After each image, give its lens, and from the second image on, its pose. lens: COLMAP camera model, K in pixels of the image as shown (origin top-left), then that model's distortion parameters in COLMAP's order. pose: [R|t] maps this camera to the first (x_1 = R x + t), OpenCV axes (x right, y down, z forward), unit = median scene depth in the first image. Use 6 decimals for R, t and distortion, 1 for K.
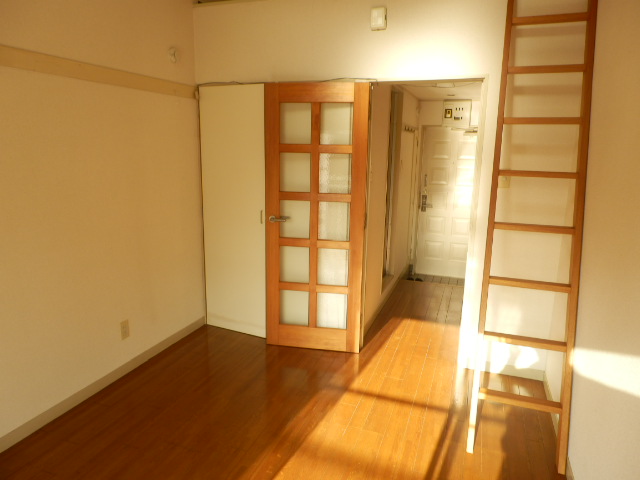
lens RADIAL K [[452.0, 0, 319.9], [0, 452.0, 241.7], [0, 0, 1]] dist [-0.011735, 0.006177]
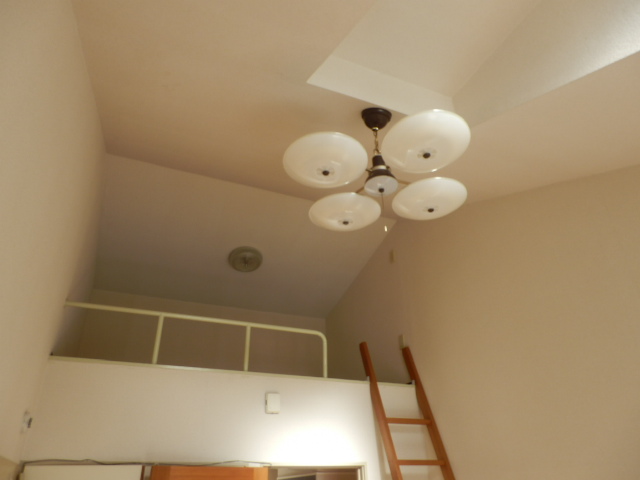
lens RADIAL K [[452.0, 0, 321.2], [0, 452.0, 246.5], [0, 0, 1]] dist [-0.011735, 0.006177]
pose [[0.730094, 0.302895, 0.612550, -0.487285], [0.176729, 0.782205, -0.597430, -0.117236], [-0.660098, 0.544435, 0.517553, 0.160097]]
